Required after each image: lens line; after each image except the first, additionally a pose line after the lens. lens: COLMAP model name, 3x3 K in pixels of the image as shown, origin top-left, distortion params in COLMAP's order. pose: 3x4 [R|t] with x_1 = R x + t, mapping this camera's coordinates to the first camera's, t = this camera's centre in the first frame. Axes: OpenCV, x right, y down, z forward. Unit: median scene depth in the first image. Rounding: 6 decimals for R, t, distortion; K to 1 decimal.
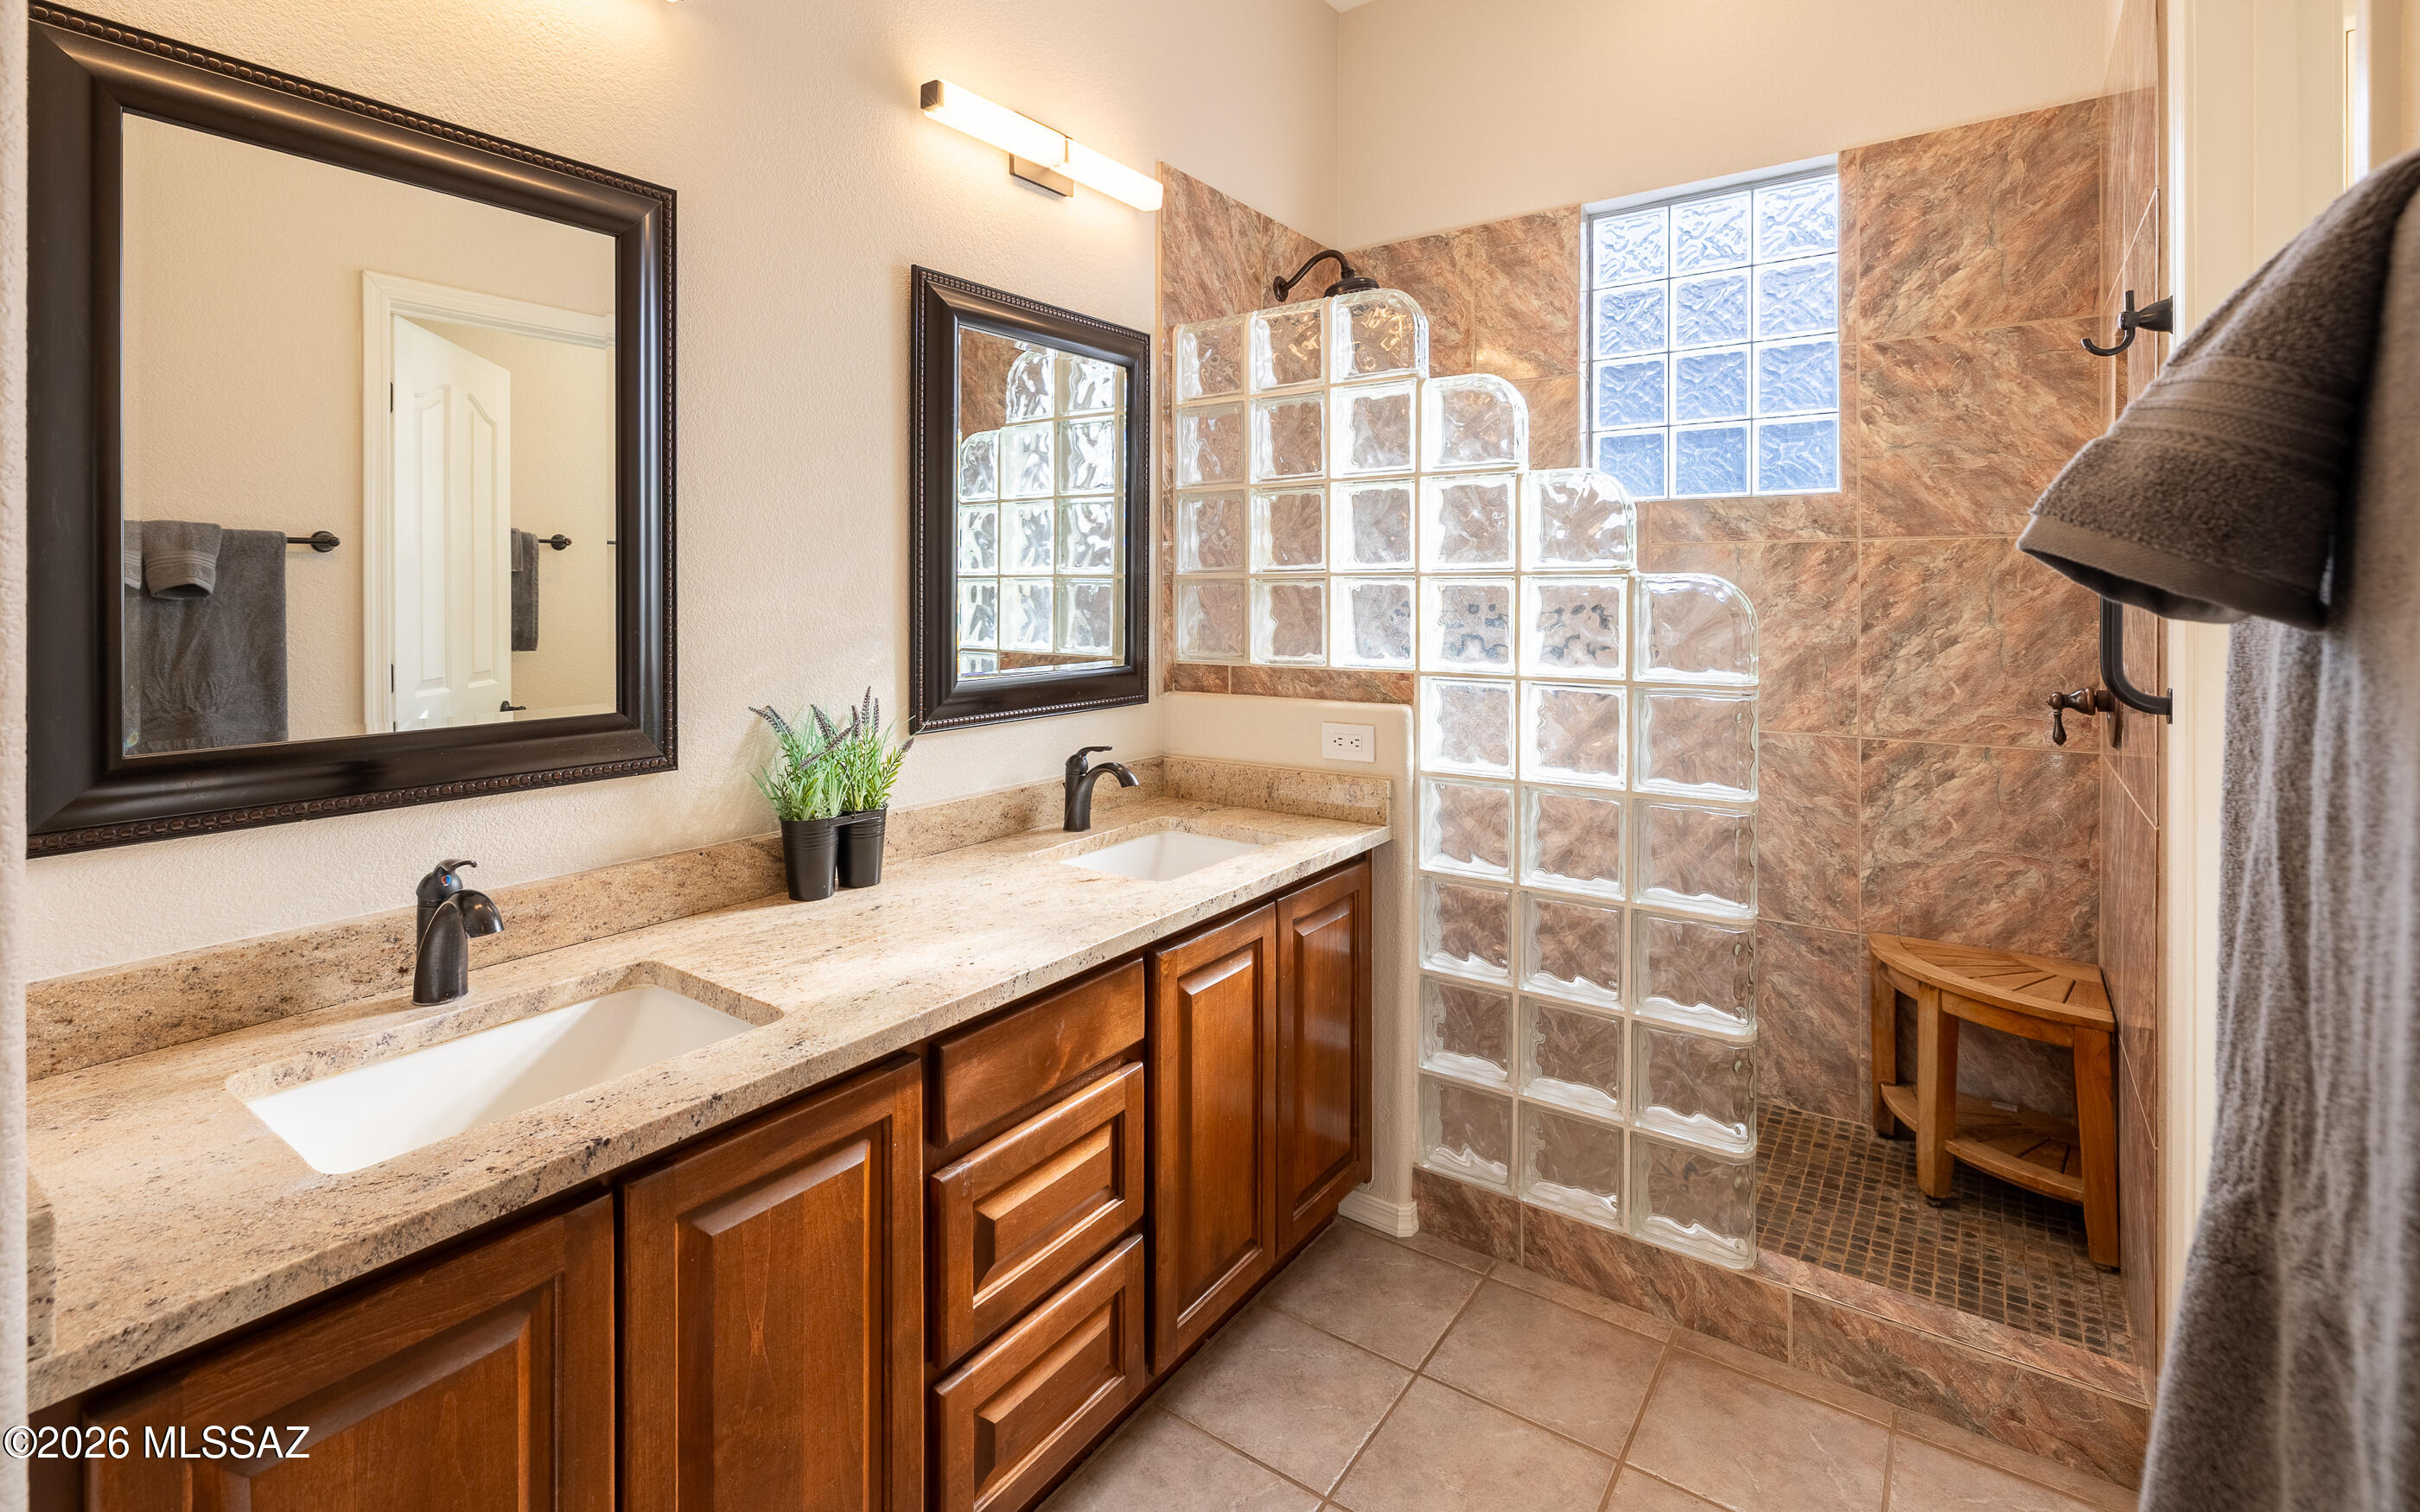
lens RADIAL K [[1079.9, 0, 1207.5], [0, 1079.9, 583.6], [0, 0, 1]] dist [-0.001467, 0.000709]
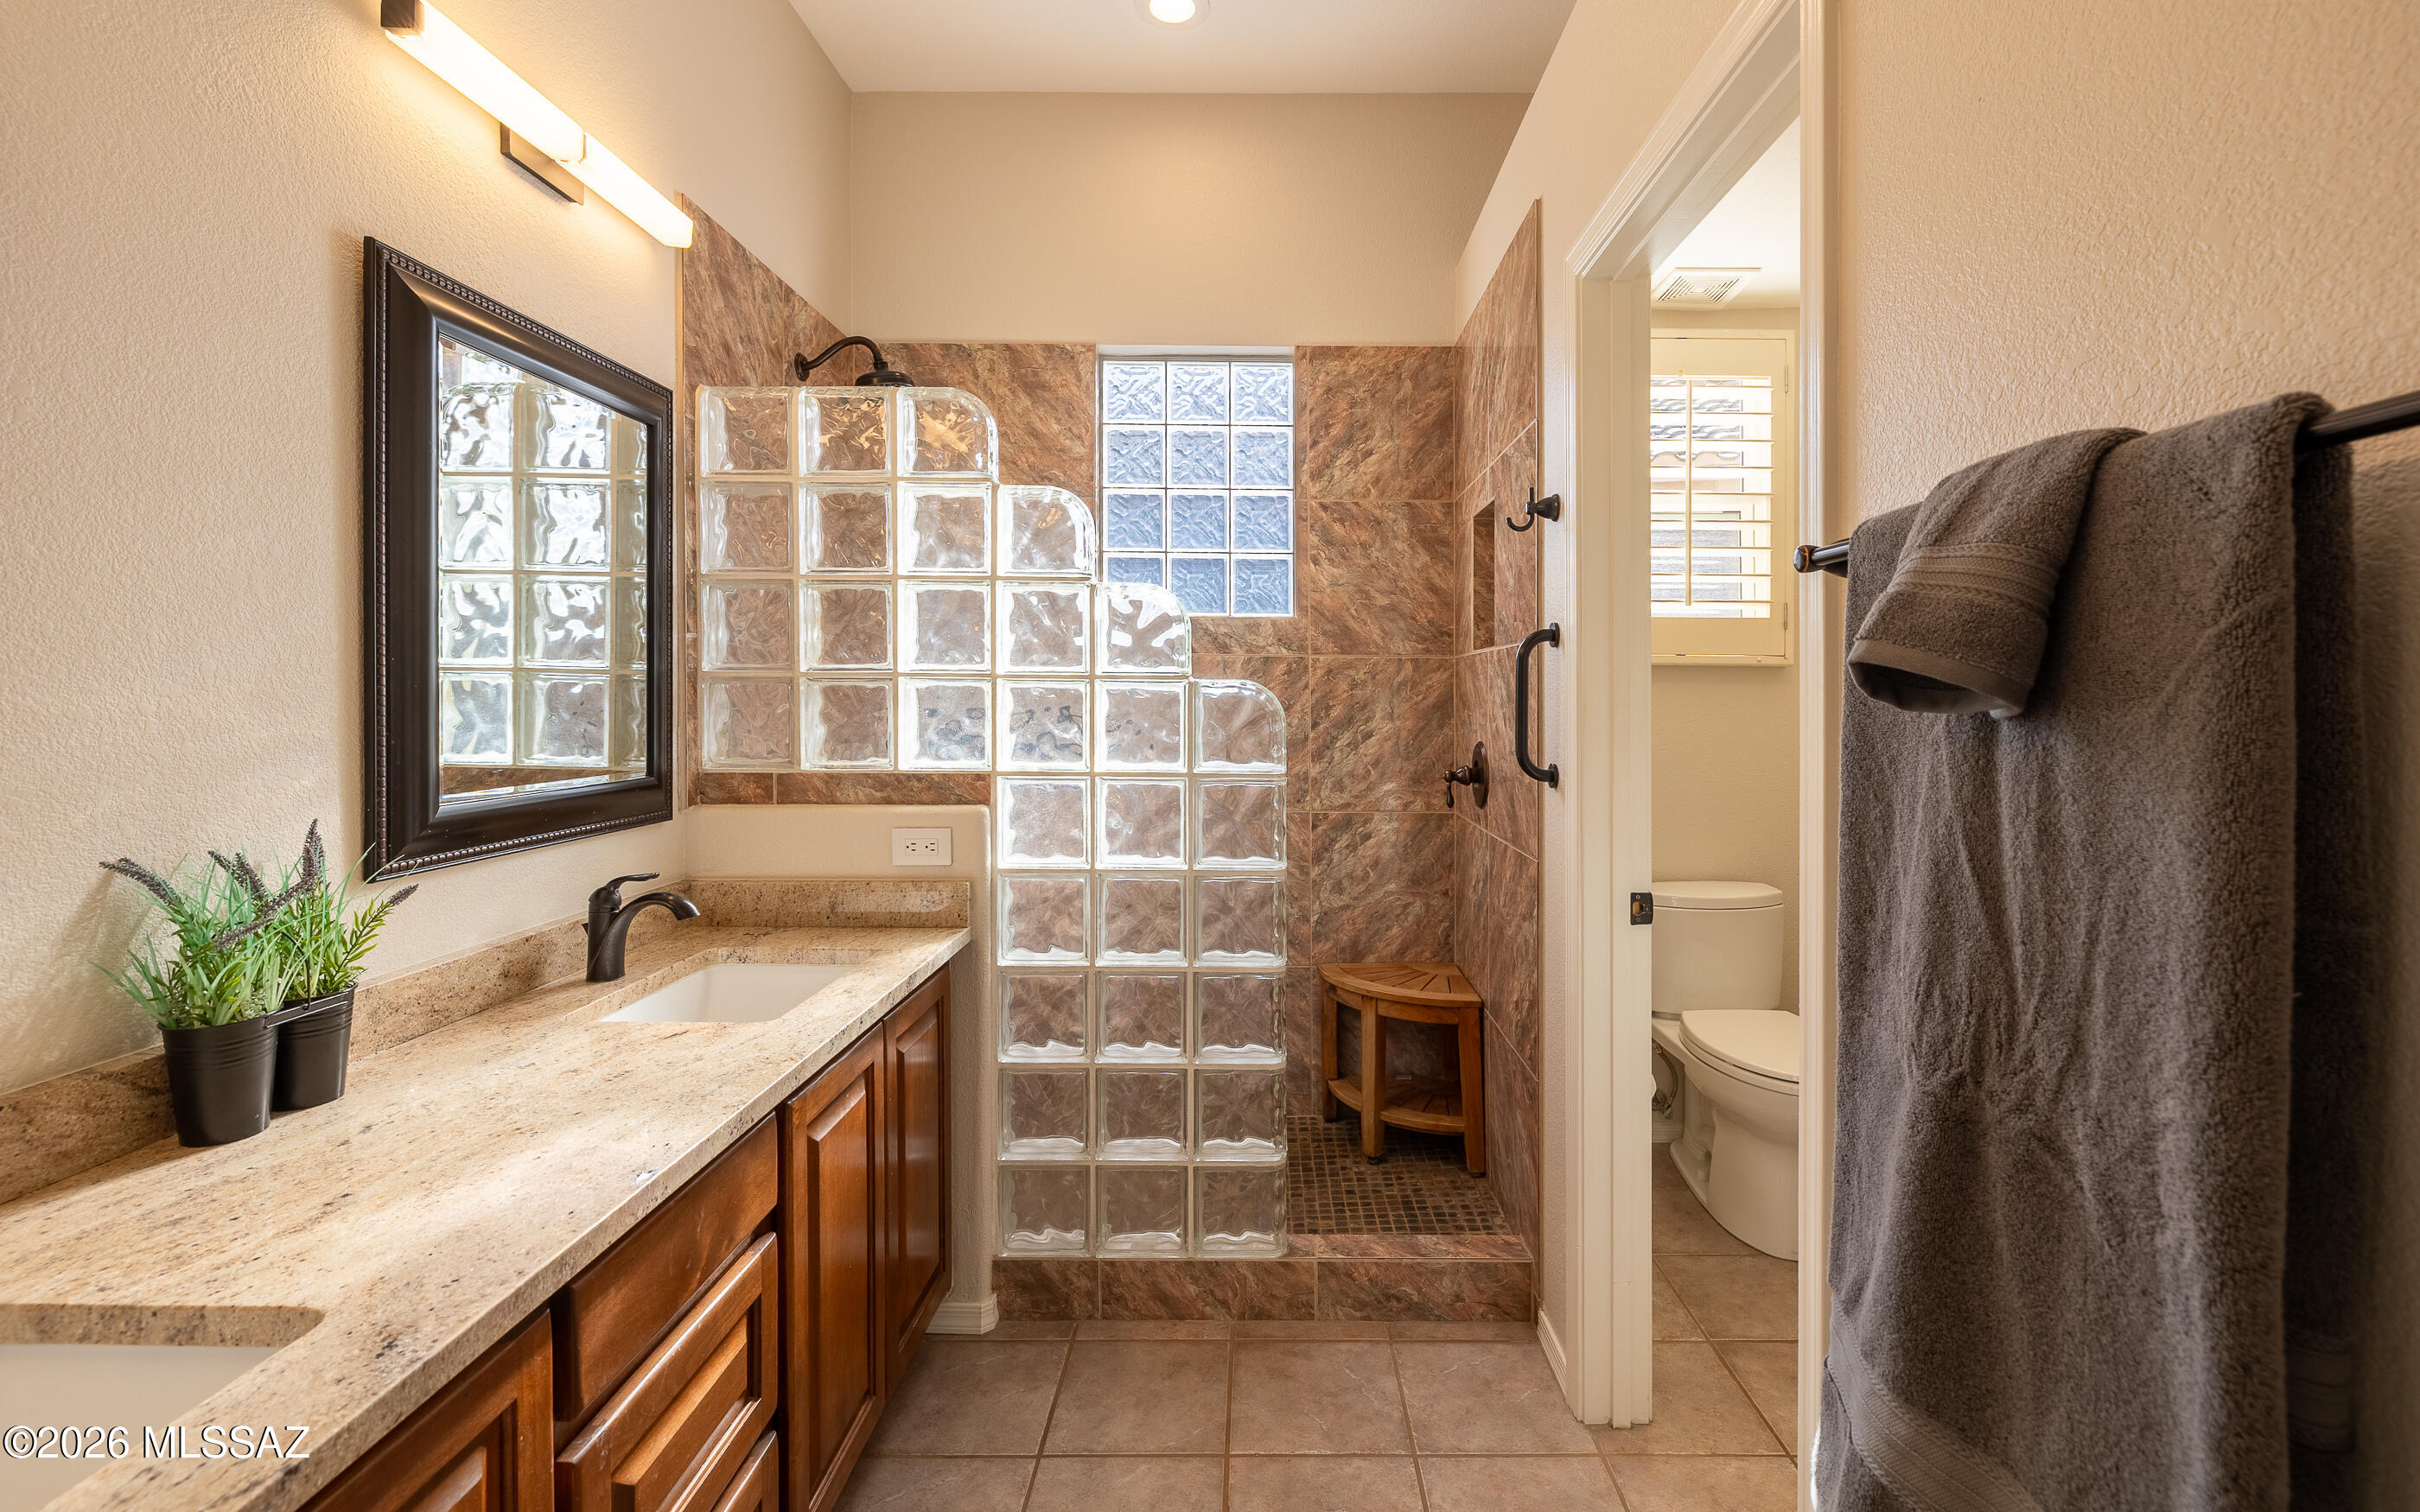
lens RADIAL K [[1011.3, 0, 1221.1], [0, 1011.3, 695.0], [0, 0, 1]] dist [-0.001426, 0.000194]
pose [[0.812718, 0.008790, 0.582591, -0.188050], [-0.011858, 0.999929, 0.001455, 0.005298], [-0.582537, -0.008090, 0.812764, 0.104060]]
